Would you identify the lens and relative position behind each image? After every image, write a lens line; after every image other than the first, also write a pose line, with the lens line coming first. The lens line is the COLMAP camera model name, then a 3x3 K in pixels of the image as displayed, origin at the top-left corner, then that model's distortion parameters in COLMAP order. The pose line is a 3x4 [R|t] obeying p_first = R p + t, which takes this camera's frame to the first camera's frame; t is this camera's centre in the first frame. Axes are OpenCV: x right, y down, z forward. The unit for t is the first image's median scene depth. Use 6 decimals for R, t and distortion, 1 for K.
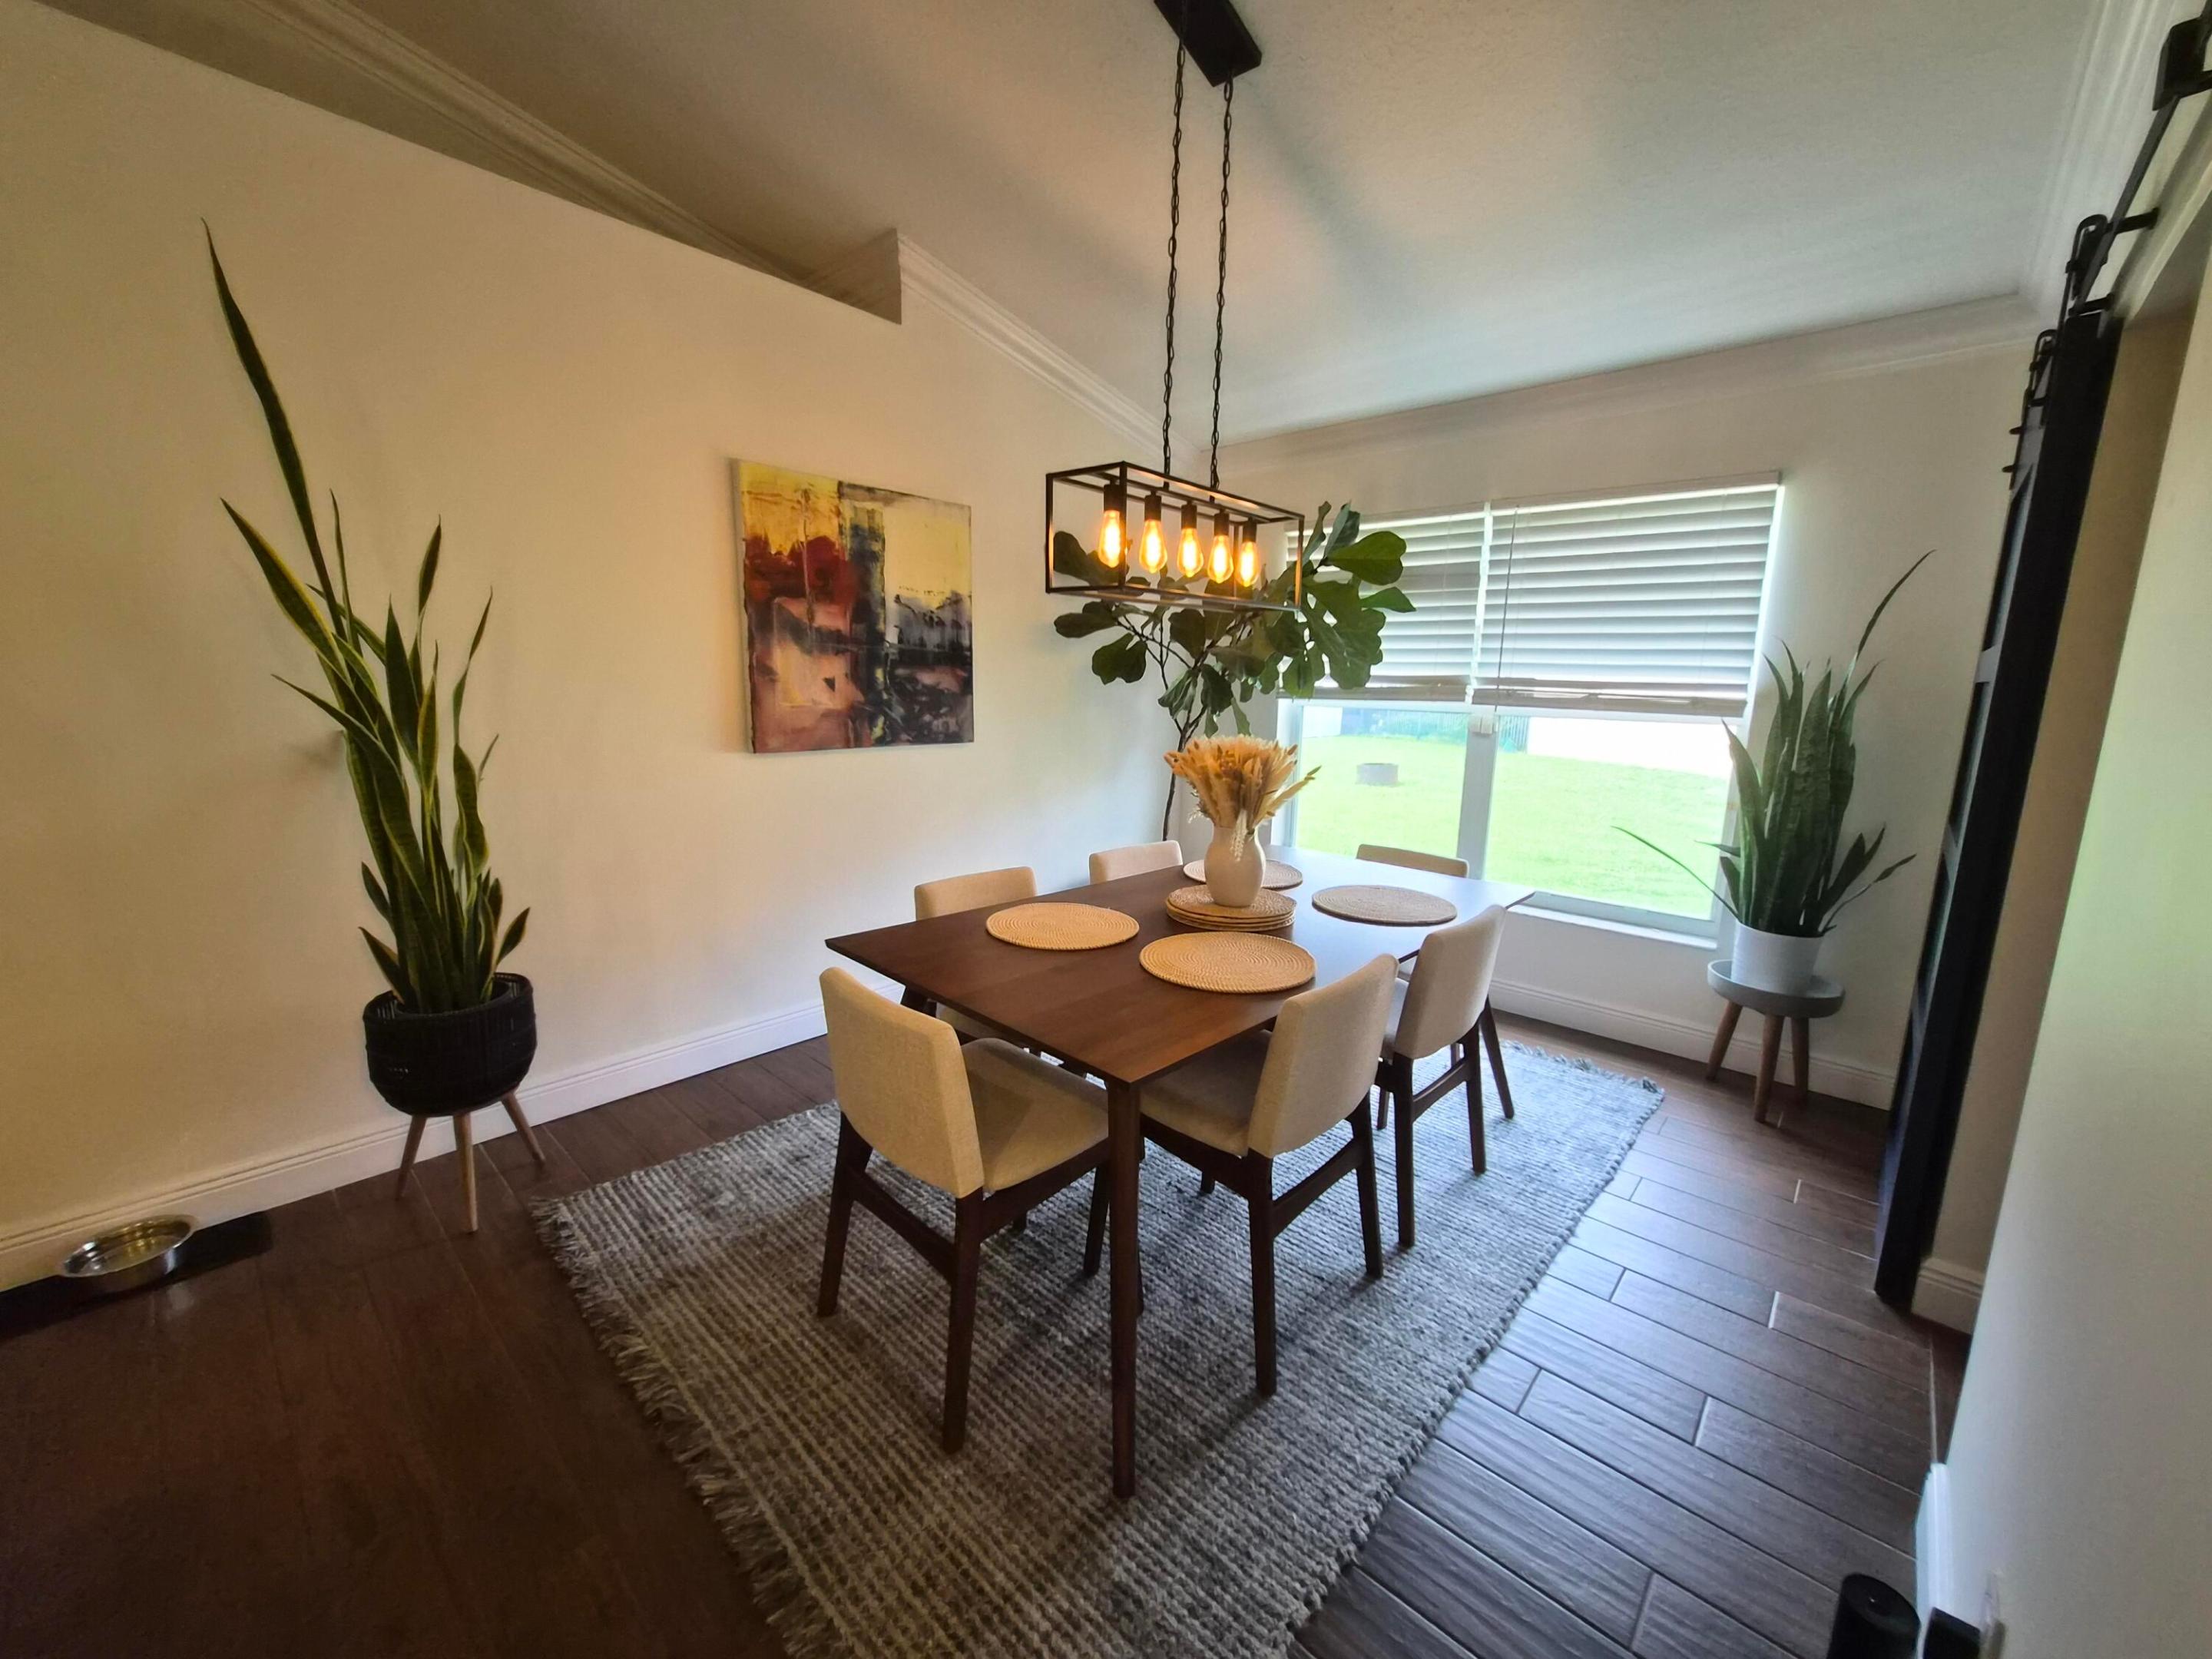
lens RADIAL K [[867.9, 0, 1101.3], [0, 867.9, 826.2], [0, 0, 1]] dist [0.001431, -0.000010]
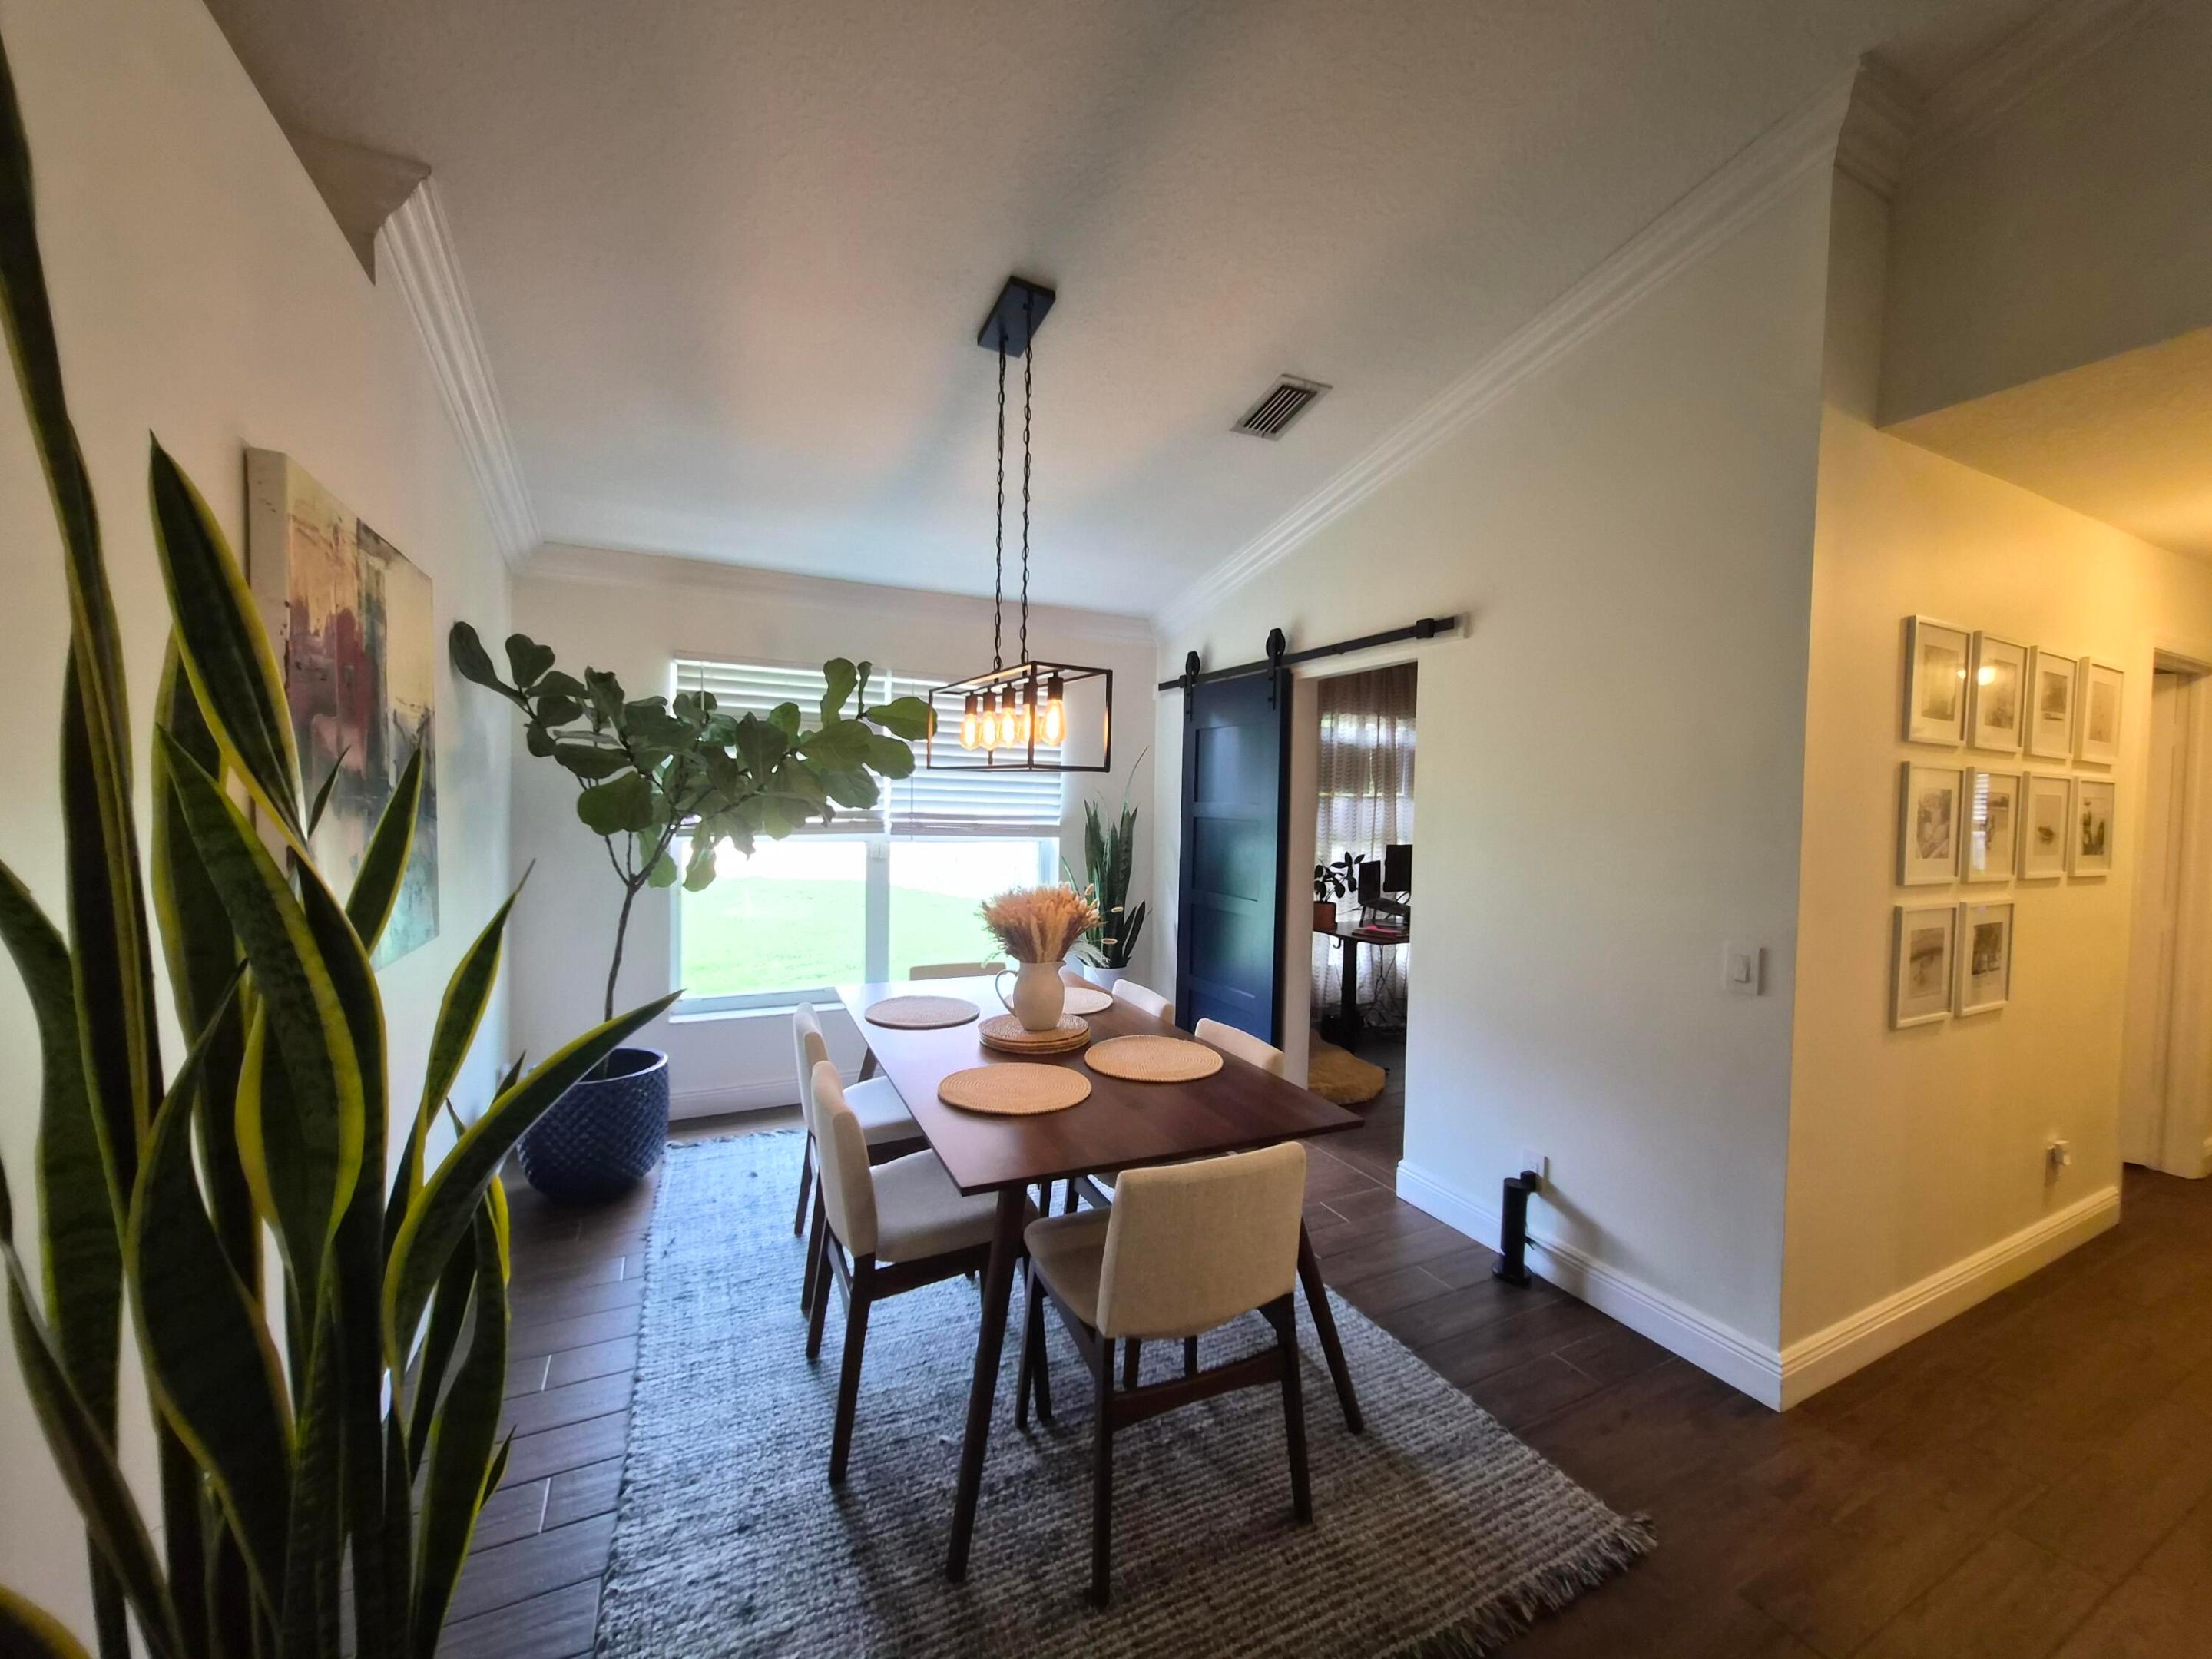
lens RADIAL K [[867.9, 0, 1102.4], [0, 867.9, 837.5], [0, 0, 1]] dist [0.001431, -0.000010]
pose [[0.355695, -0.057549, 0.932829, -1.364397], [0.145804, 0.989299, 0.005437, -0.243264], [-0.923159, 0.134076, 0.360279, 0.743330]]
